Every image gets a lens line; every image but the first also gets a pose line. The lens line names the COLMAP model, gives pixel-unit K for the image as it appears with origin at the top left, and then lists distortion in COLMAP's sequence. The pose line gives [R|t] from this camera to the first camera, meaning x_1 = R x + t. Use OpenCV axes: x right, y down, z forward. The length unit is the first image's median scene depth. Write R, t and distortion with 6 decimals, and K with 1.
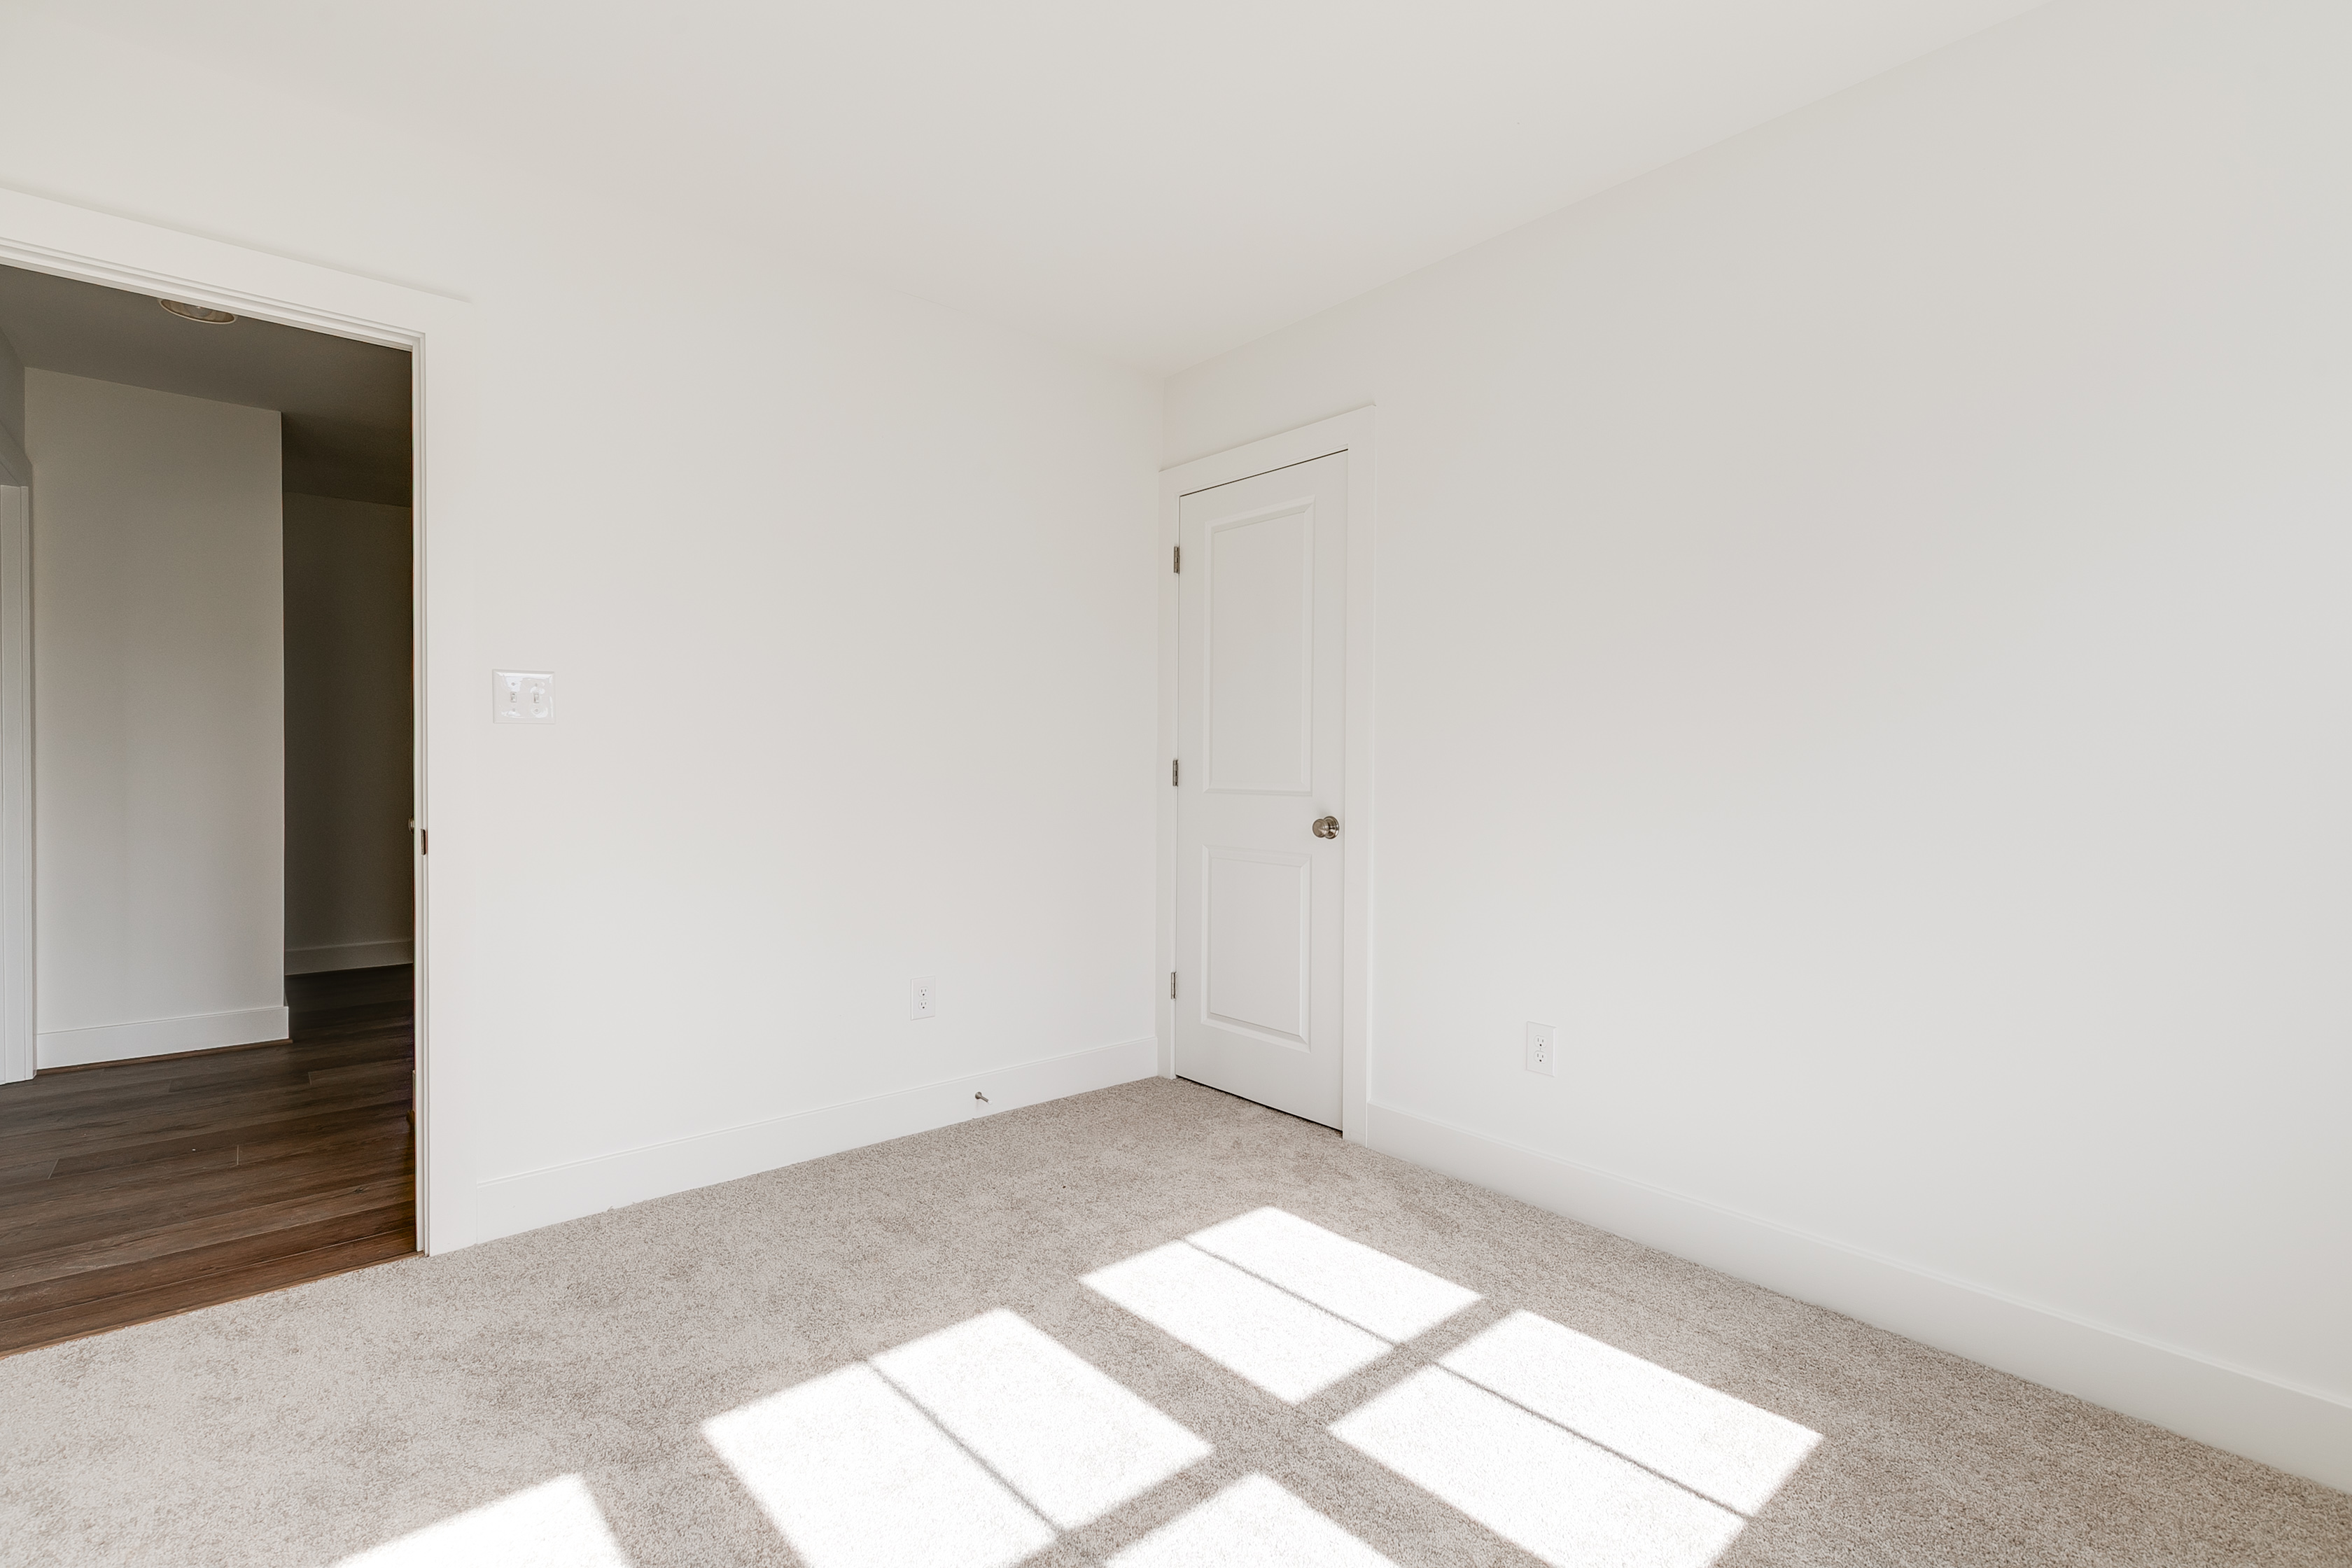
lens RADIAL K [[1071.9, 0, 1181.5], [0, 1071.9, 785.4], [0, 0, 1]] dist [0.006025, 0.000803]
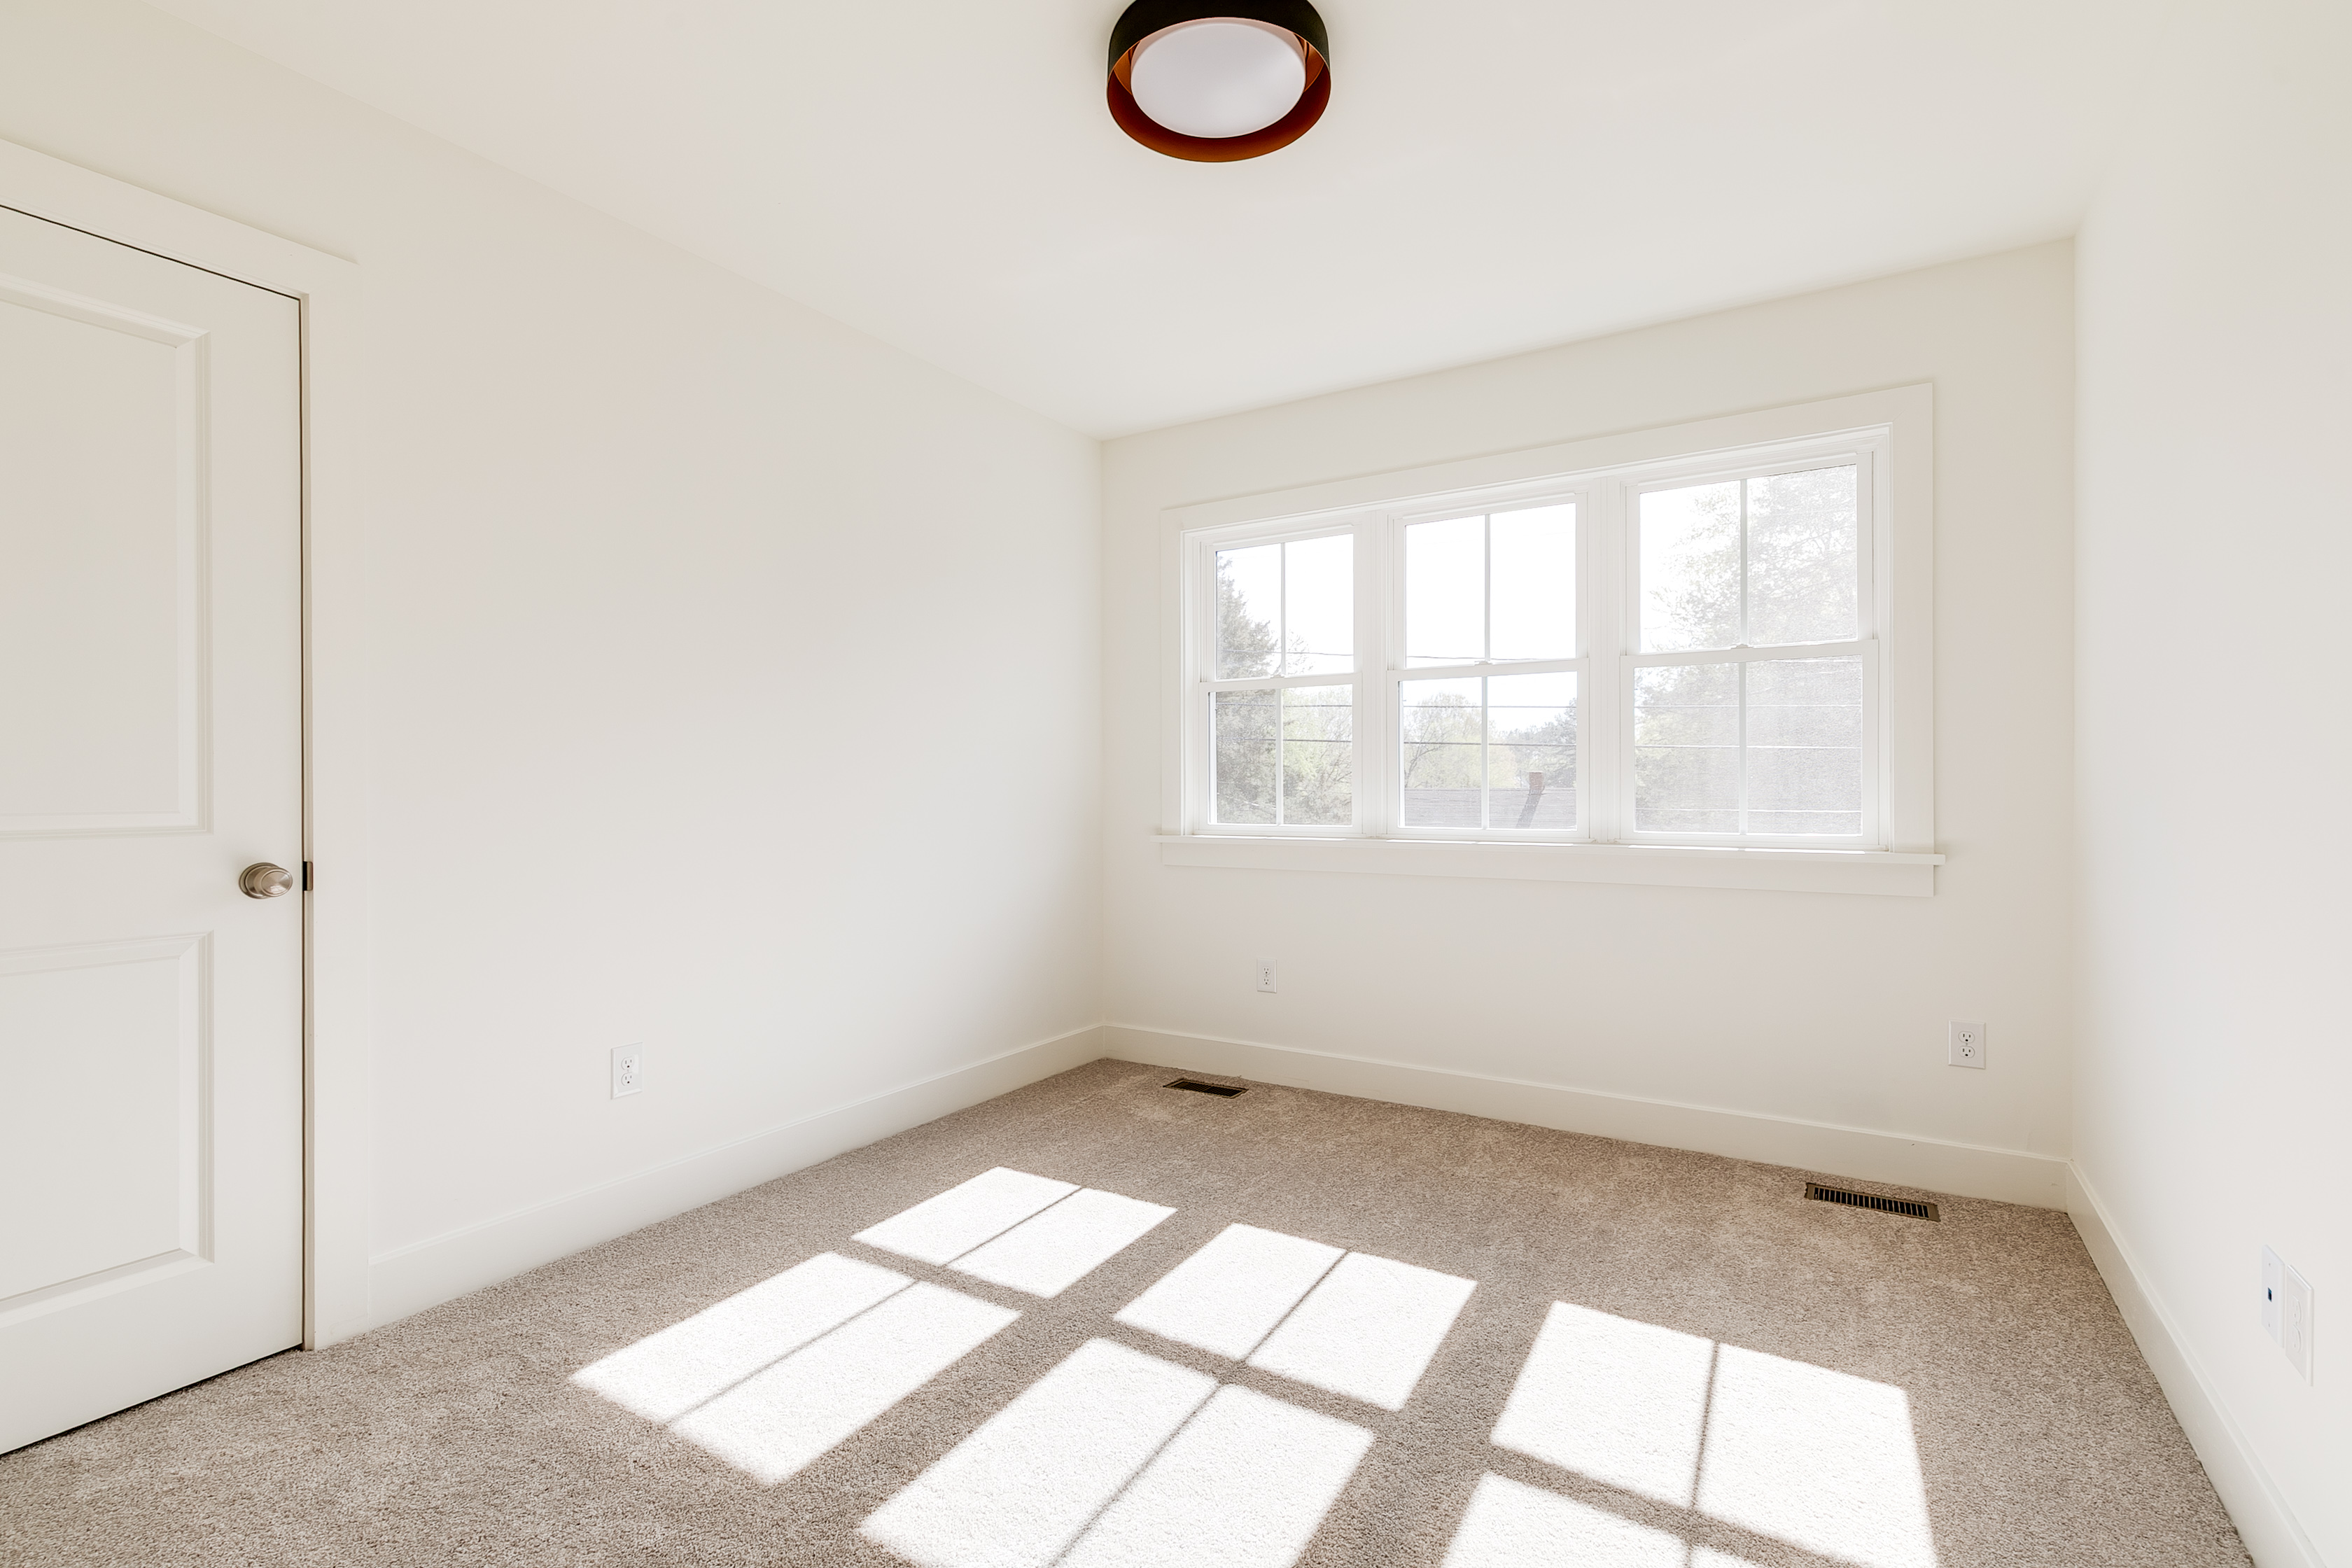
lens RADIAL K [[1071.9, 0, 1179.0], [0, 1071.9, 775.2], [0, 0, 1]] dist [0.006025, 0.000803]
pose [[-0.304159, -0.001471, 0.952620, -0.880108], [0.016256, 0.999845, 0.006734, -0.024841], [-0.952483, 0.017534, -0.304088, 0.955410]]
